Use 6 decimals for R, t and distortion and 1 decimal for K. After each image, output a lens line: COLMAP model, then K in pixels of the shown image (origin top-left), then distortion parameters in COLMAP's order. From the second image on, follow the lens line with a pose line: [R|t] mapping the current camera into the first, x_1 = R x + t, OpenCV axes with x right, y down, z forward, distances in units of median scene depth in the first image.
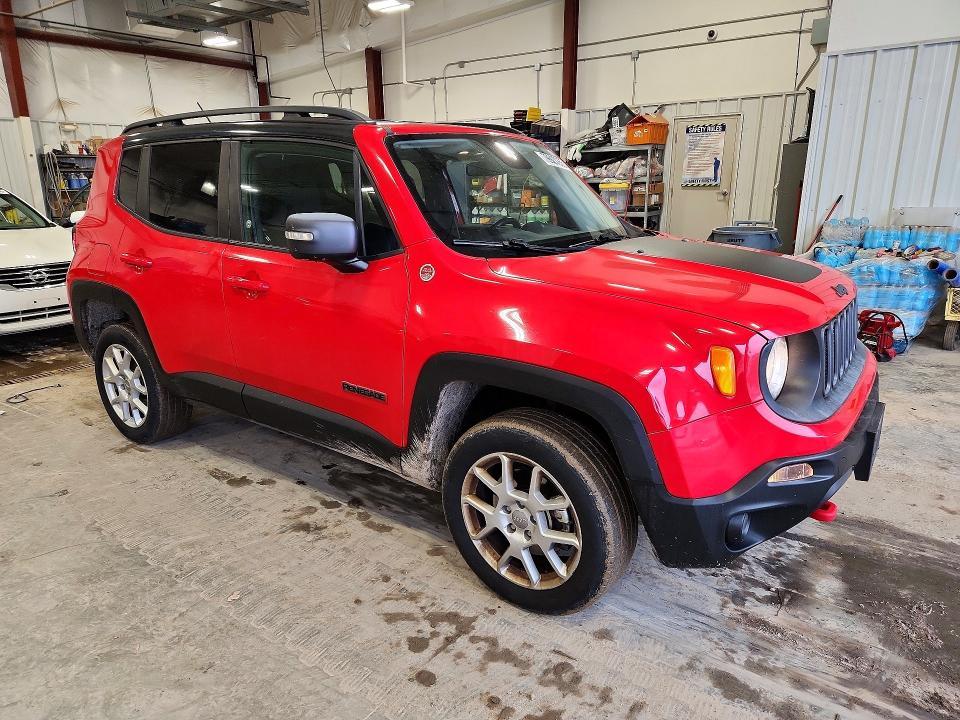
lens RADIAL K [[650.1, 0, 481.9], [0, 650.1, 366.6], [0, 0, 1]] dist [0.041865, -0.016171]
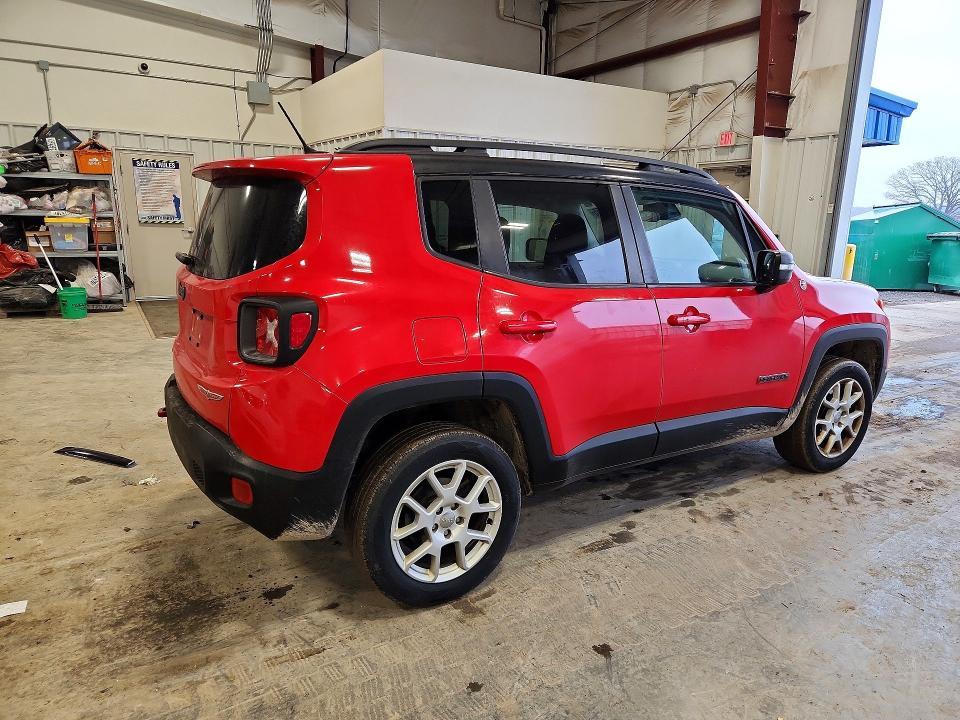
lens RADIAL K [[650.1, 0, 480.3], [0, 650.1, 357.7], [0, 0, 1]] dist [0.041865, -0.016171]
pose [[0.360764, -0.179157, 0.915288, -0.921820], [0.236783, 0.966817, 0.095914, -0.156725], [-0.902099, 0.182122, 0.391214, 0.560876]]
